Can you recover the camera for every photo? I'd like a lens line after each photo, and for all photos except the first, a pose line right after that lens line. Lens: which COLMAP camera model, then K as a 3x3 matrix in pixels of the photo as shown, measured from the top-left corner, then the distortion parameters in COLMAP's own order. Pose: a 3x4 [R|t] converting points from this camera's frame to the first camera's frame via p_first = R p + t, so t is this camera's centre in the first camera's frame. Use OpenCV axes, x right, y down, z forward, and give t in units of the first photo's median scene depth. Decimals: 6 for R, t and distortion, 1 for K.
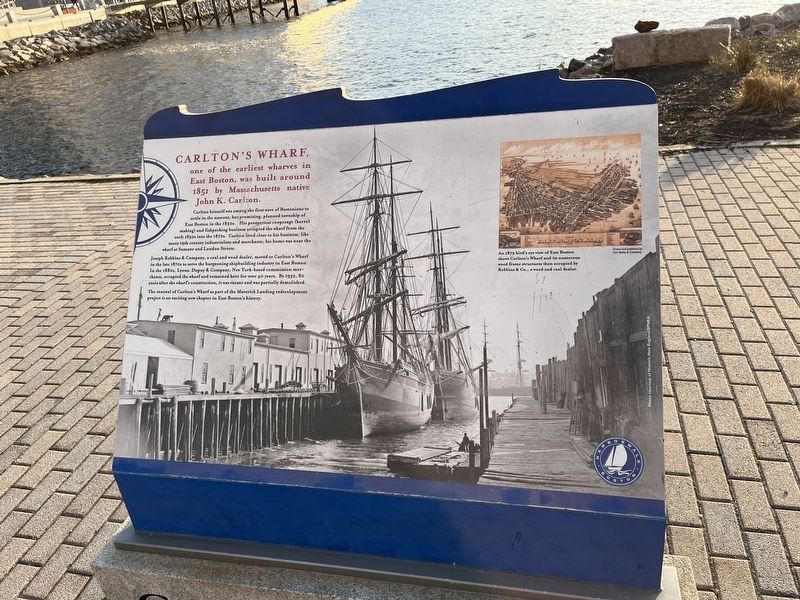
lens RADIAL K [[606.9, 0, 400.7], [0, 606.9, 297.2], [0, 0, 1]] dist [0.082454, -0.109812]
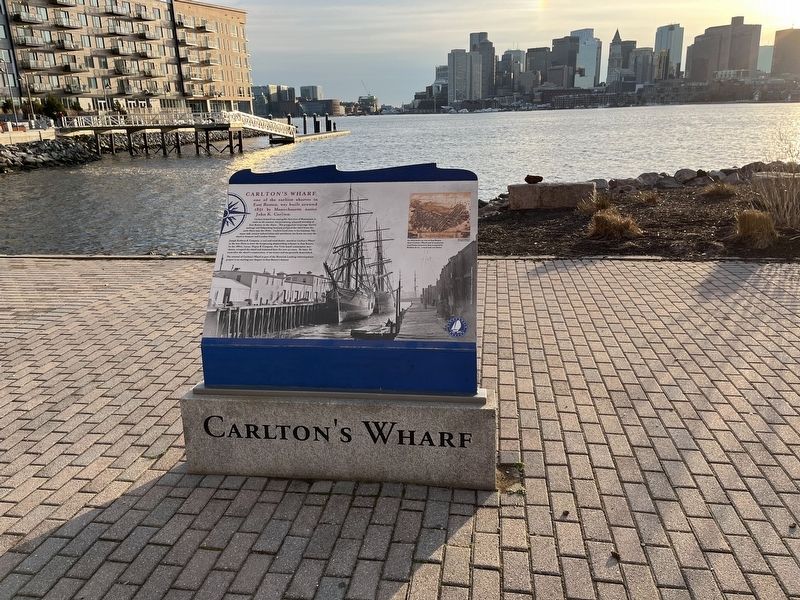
lens RADIAL K [[609.5, 0, 400.2], [0, 609.5, 292.9], [0, 0, 1]] dist [0.086265, -0.111027]
pose [[0.991435, 0.059905, 0.116050, -0.094478], [-0.032531, 0.973865, -0.224788, 0.543044], [-0.126483, 0.219087, 0.967472, -0.949620]]
